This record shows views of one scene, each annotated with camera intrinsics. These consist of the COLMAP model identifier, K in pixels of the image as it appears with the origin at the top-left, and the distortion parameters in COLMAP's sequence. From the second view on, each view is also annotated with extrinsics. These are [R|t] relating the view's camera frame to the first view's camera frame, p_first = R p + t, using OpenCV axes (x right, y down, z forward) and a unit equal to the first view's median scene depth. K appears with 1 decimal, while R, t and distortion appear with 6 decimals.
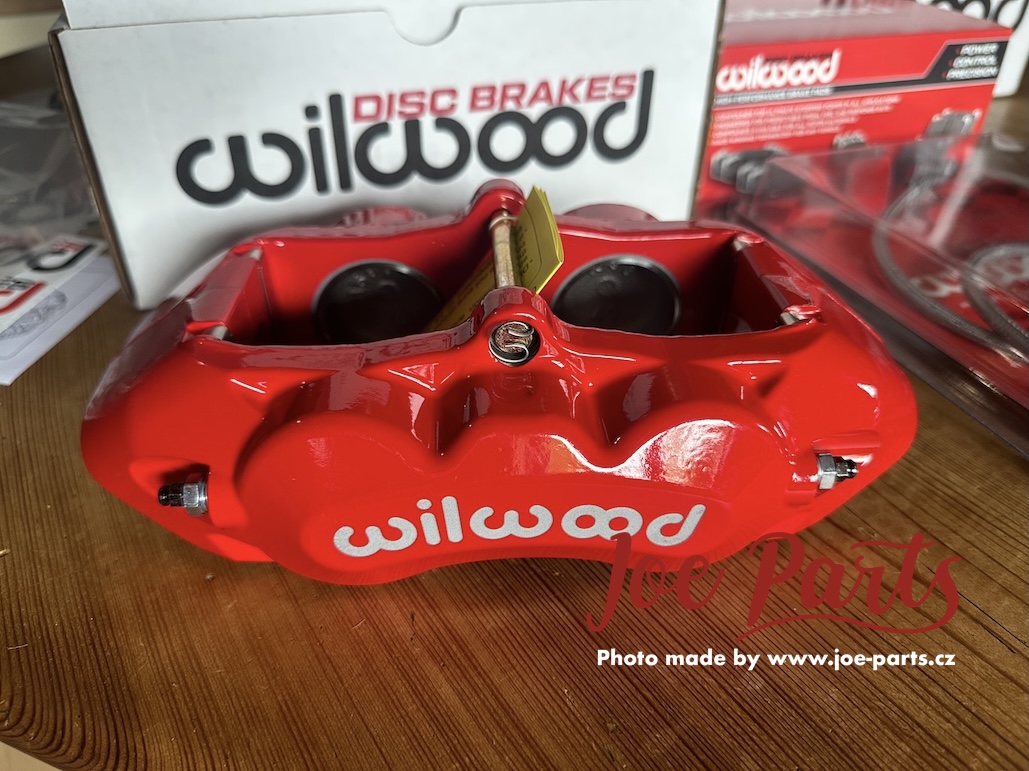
lens RADIAL K [[758.0, 0, 514.5], [0, 758.0, 385.5], [0, 0, 1]] dist [-0.077285, 0.030649]
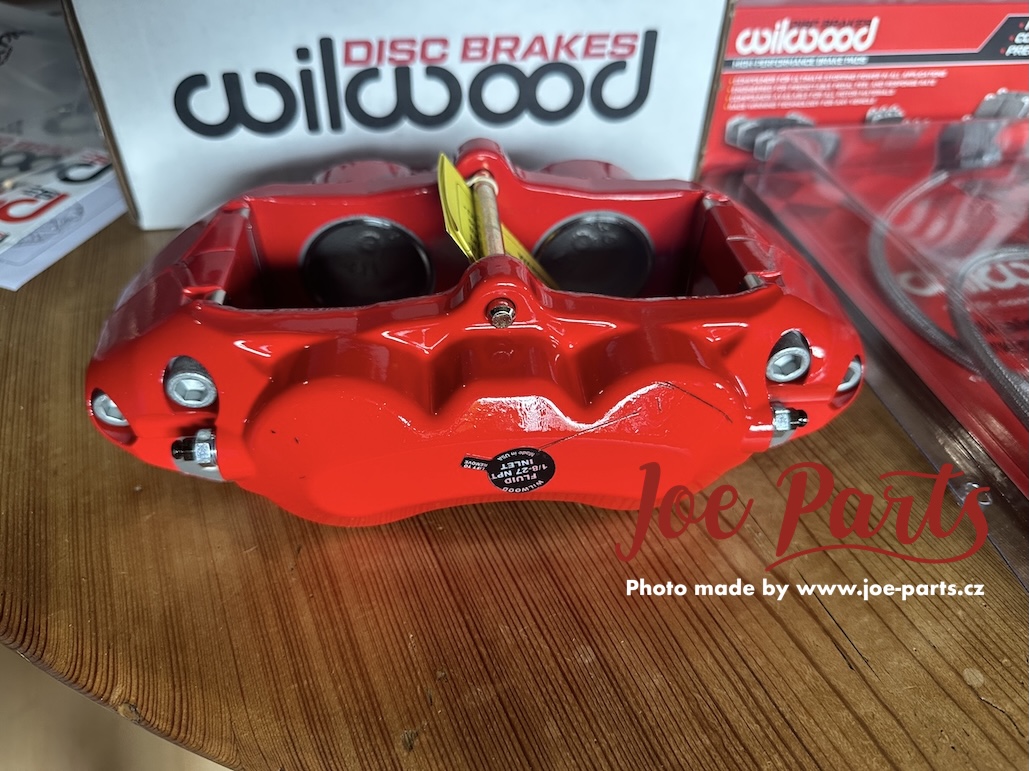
lens RADIAL K [[758.0, 0, 514.5], [0, 758.0, 385.5], [0, 0, 1]] dist [-0.077285, 0.030649]
pose [[0.988261, 0.116577, -0.098740, 0.160593], [-0.106340, 0.988951, 0.103281, -0.048009], [0.109689, -0.091569, 0.989739, -0.021535]]
